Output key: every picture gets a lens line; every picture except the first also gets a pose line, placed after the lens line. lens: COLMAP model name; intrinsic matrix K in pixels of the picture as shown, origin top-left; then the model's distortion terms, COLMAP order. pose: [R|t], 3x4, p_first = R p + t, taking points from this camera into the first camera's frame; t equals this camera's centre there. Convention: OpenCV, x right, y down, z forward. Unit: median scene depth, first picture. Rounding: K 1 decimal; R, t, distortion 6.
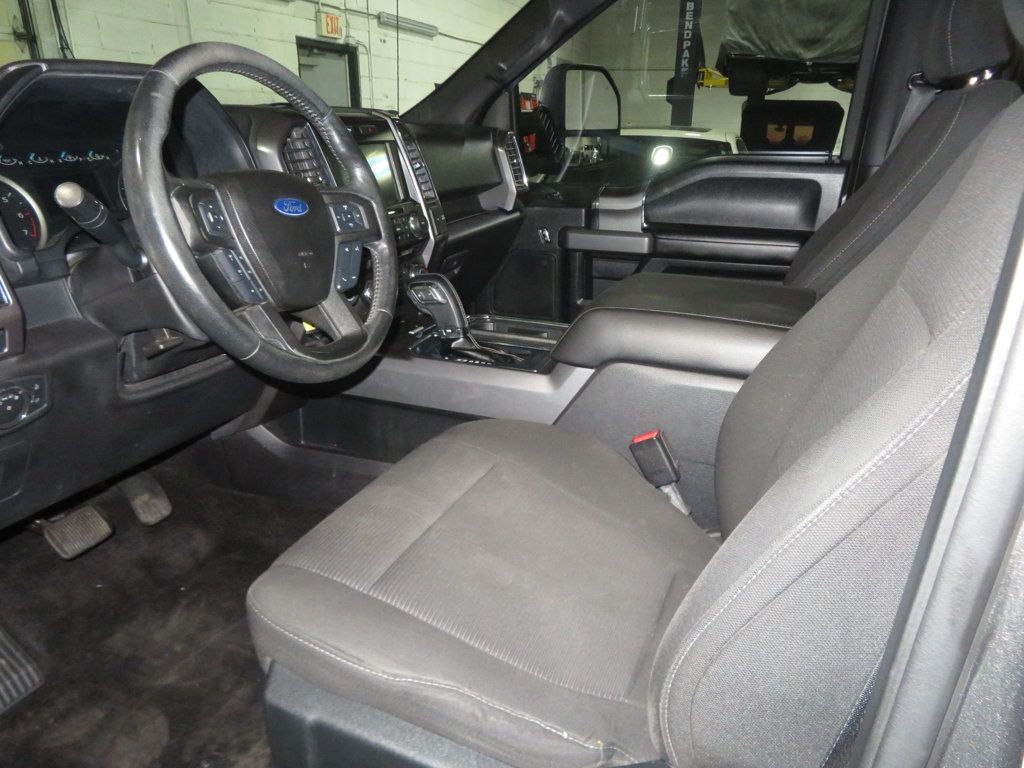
lens RADIAL K [[715.2, 0, 519.9], [0, 715.2, 384.7], [0, 0, 1]] dist [-0.005774, 0.000379]
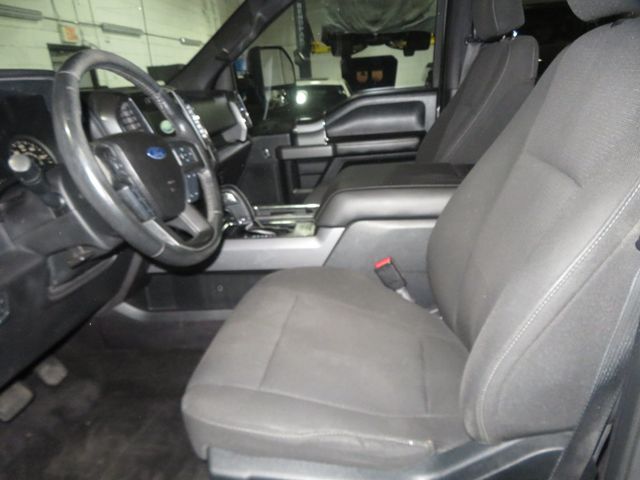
lens RADIAL K [[447.0, 0, 320.5], [0, 447.0, 240.0], [0, 0, 1]] dist [-0.005774, 0.000379]
pose [[0.965961, -0.167690, 0.196974, -0.132452], [0.169391, 0.985514, 0.008304, -0.010253], [-0.195513, 0.025345, 0.980374, 0.004088]]
